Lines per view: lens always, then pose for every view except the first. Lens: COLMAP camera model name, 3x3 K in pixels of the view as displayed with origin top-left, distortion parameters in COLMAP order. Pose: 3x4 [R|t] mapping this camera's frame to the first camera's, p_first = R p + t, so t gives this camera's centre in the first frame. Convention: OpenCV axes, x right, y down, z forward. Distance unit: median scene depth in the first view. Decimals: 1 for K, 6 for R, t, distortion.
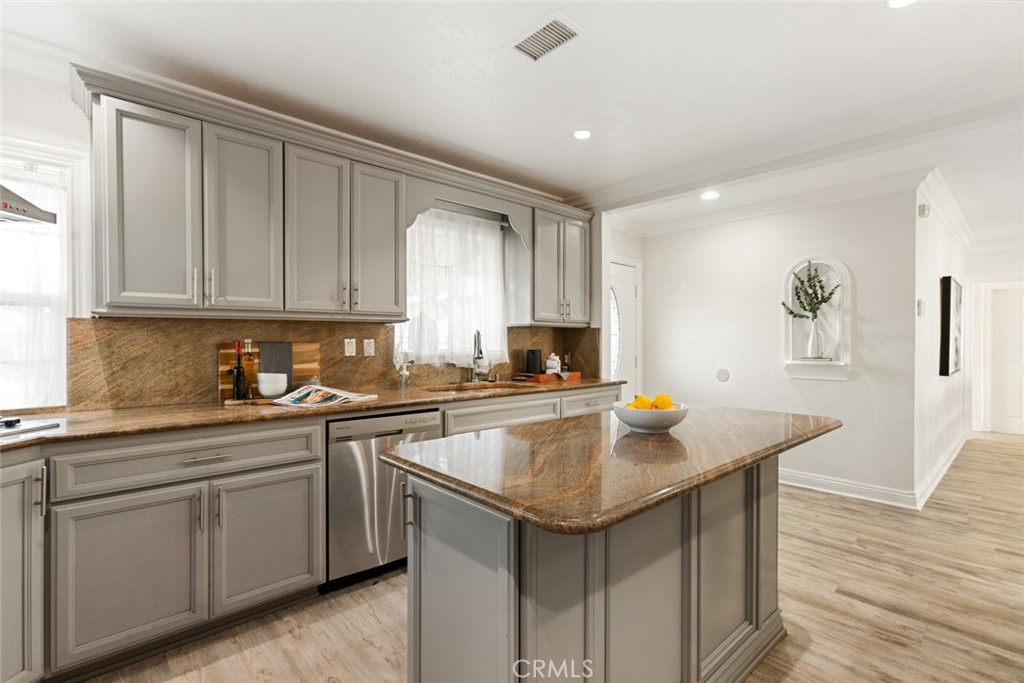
lens RADIAL K [[476.1, 0, 512.0], [0, 476.1, 341.5], [0, 0, 1]] dist [0.002189, 0.000326]
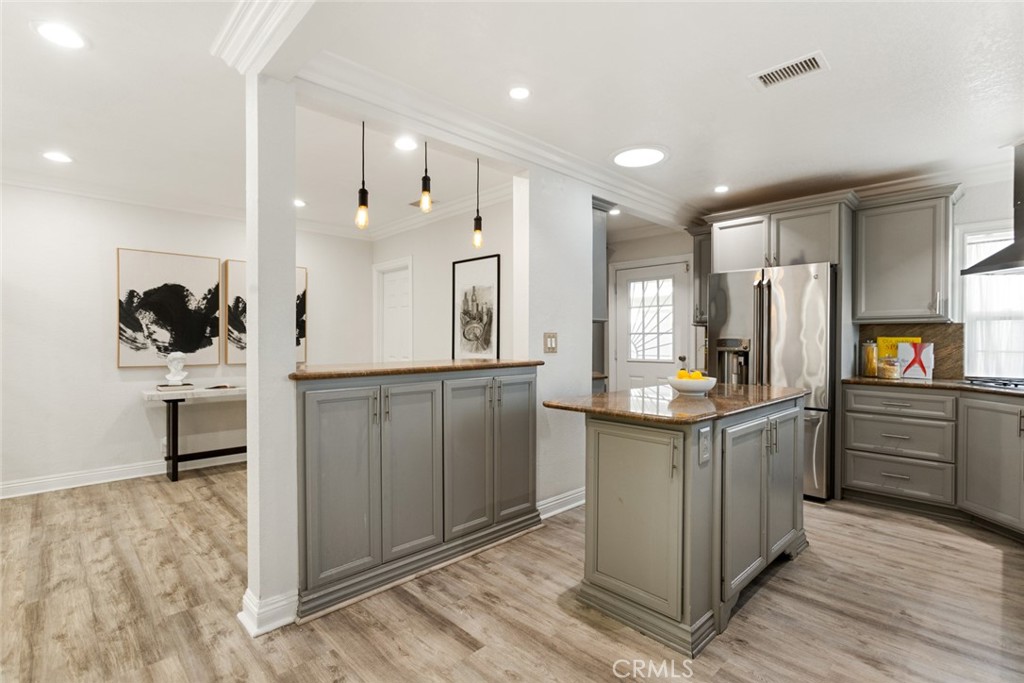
lens RADIAL K [[479.9, 0, 512.0], [0, 479.9, 341.5], [0, 0, 1]] dist [-0.010972, 0.000652]
pose [[-0.999781, -0.004329, -0.020489, 0.590290], [-0.004500, 0.999955, 0.008313, -0.007501], [0.020453, 0.008404, -0.999756, 1.659894]]
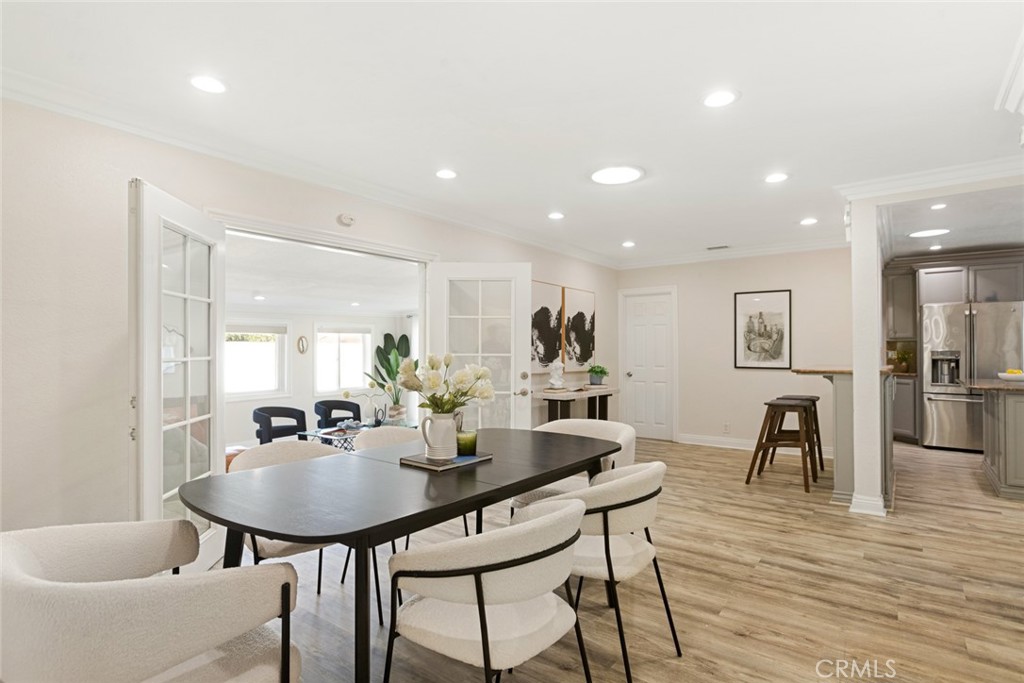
lens RADIAL K [[532.6, 0, 493.5], [0, 532.6, 342.0], [0, 0, 1]] dist [0.001677, 0.000892]
pose [[-0.985361, -0.005817, -0.170379, 2.409026], [-0.004314, 0.999948, -0.009188, -0.016928], [0.170424, -0.008319, -0.985336, 2.245505]]
